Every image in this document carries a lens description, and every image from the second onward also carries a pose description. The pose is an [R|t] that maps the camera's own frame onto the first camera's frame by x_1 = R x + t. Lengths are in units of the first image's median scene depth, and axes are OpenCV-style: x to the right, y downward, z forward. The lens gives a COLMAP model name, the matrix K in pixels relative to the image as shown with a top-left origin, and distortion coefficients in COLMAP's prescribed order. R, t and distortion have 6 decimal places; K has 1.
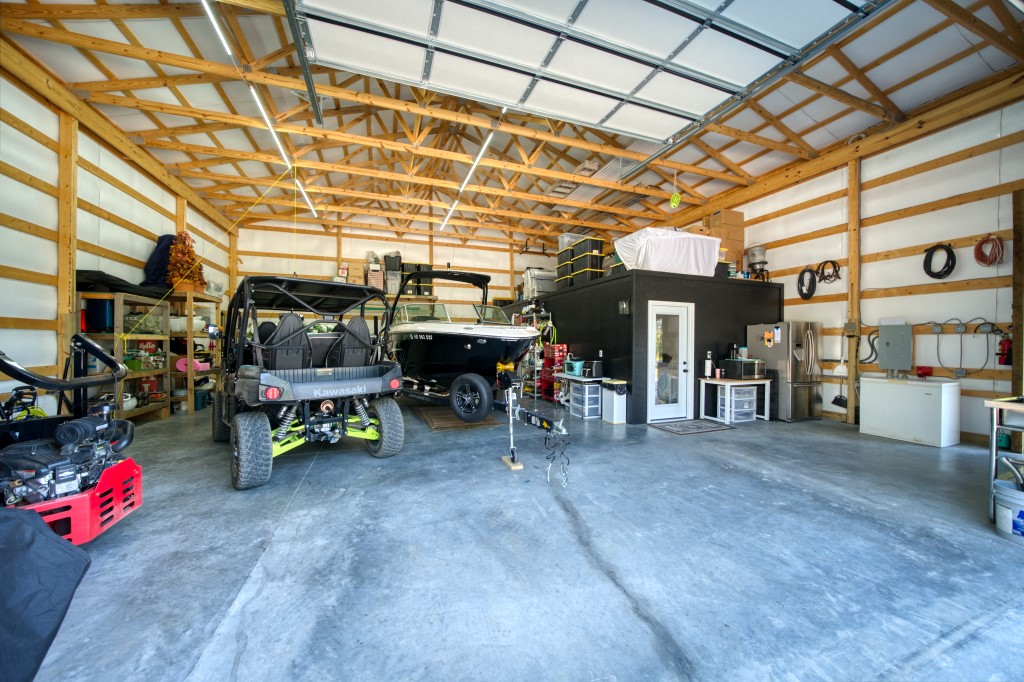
lens RADIAL K [[355.2, 0, 509.6], [0, 355.2, 344.7], [0, 0, 1]] dist [-0.021259, 0.000250]
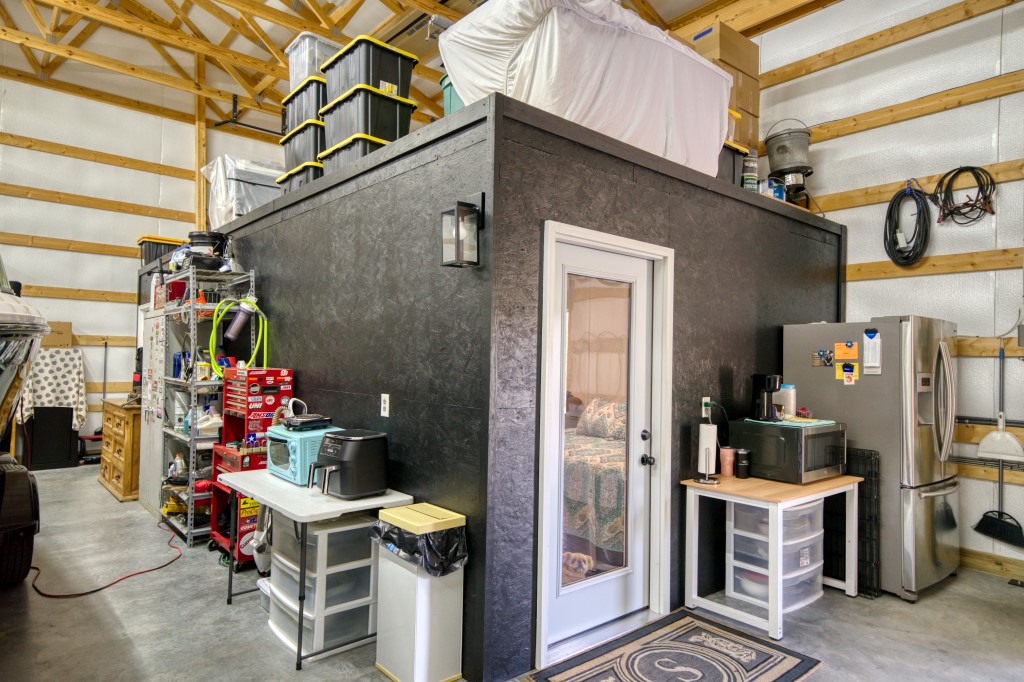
lens RADIAL K [[616.2, 0, 507.7], [0, 616.2, 343.5], [0, 0, 1]] dist [0.026906, 0.001993]
pose [[0.937151, 0.025192, 0.348013, 0.187061], [-0.014766, 0.999360, -0.032578, -0.010651], [-0.348611, 0.025392, 0.936923, 0.529148]]
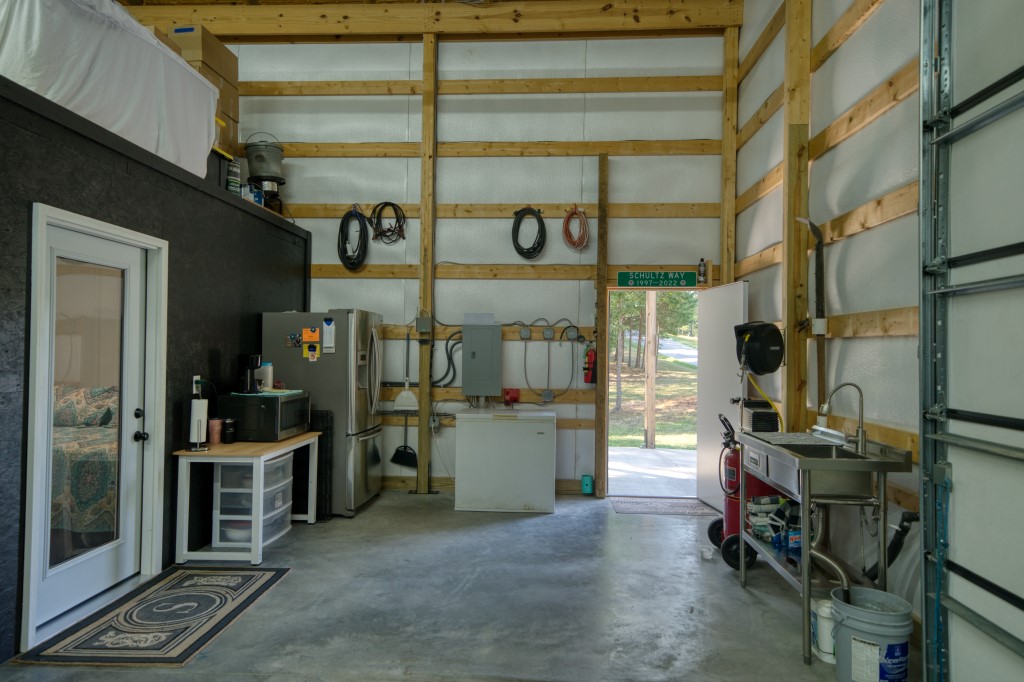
lens RADIAL K [[631.2, 0, 507.5], [0, 631.2, 344.5], [0, 0, 1]] dist [0.021847, 0.001656]
pose [[0.399705, 0.009129, 0.916598, 0.078209], [-0.002286, 0.999957, -0.008962, -0.009474], [-0.916641, 0.001487, 0.399709, 0.438535]]
